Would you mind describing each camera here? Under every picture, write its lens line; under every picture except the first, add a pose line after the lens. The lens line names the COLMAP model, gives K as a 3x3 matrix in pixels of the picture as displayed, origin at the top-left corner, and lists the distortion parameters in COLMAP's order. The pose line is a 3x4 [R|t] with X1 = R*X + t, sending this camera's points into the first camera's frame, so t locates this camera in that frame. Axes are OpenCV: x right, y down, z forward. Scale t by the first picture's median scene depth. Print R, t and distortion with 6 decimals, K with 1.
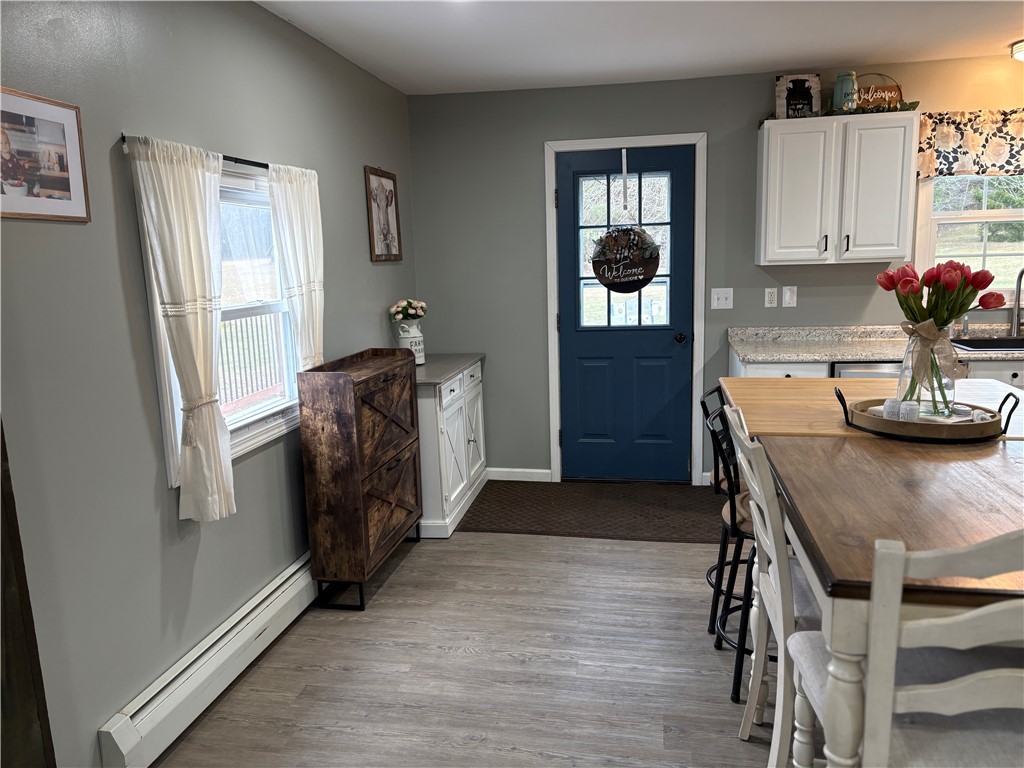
lens RADIAL K [[779.4, 0, 521.0], [0, 779.4, 384.2], [0, 0, 1]] dist [0.070294, -0.073149]
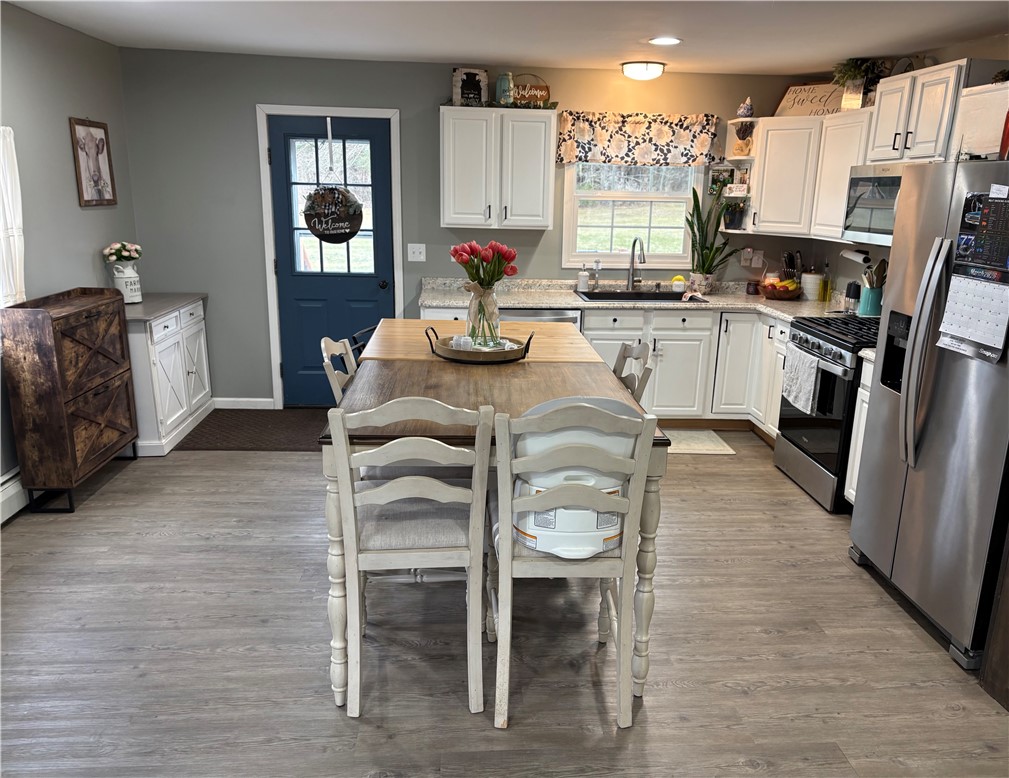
lens RADIAL K [[802.9, 0, 525.8], [0, 802.9, 388.7], [0, 0, 1]] dist [0.066021, -0.031171]
pose [[0.968896, -0.009356, 0.247291, 0.124278], [-0.010554, 0.996814, 0.079064, -0.001238], [-0.247243, -0.079215, 0.965710, -0.269366]]
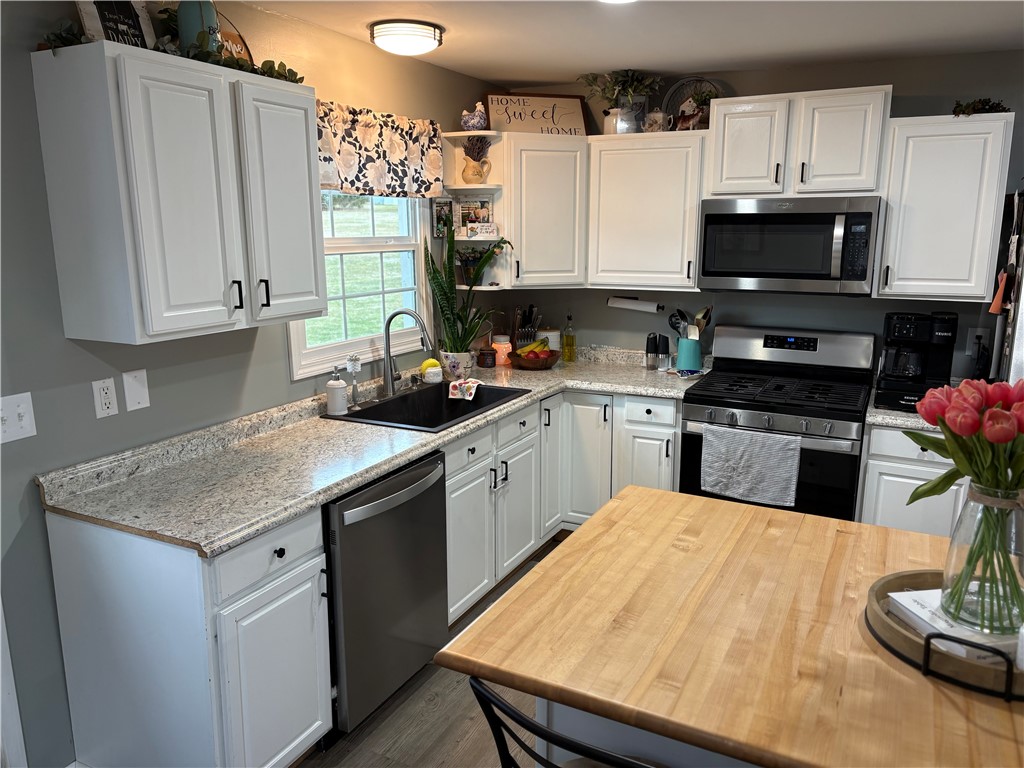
lens RADIAL K [[779.4, 0, 518.8], [0, 779.4, 388.1], [0, 0, 1]] dist [0.070294, -0.073149]
pose [[0.300006, -0.173720, 0.937986, -0.092855], [0.147545, 0.979896, 0.134291, -0.159409], [-0.942458, 0.098107, 0.319606, 0.631130]]
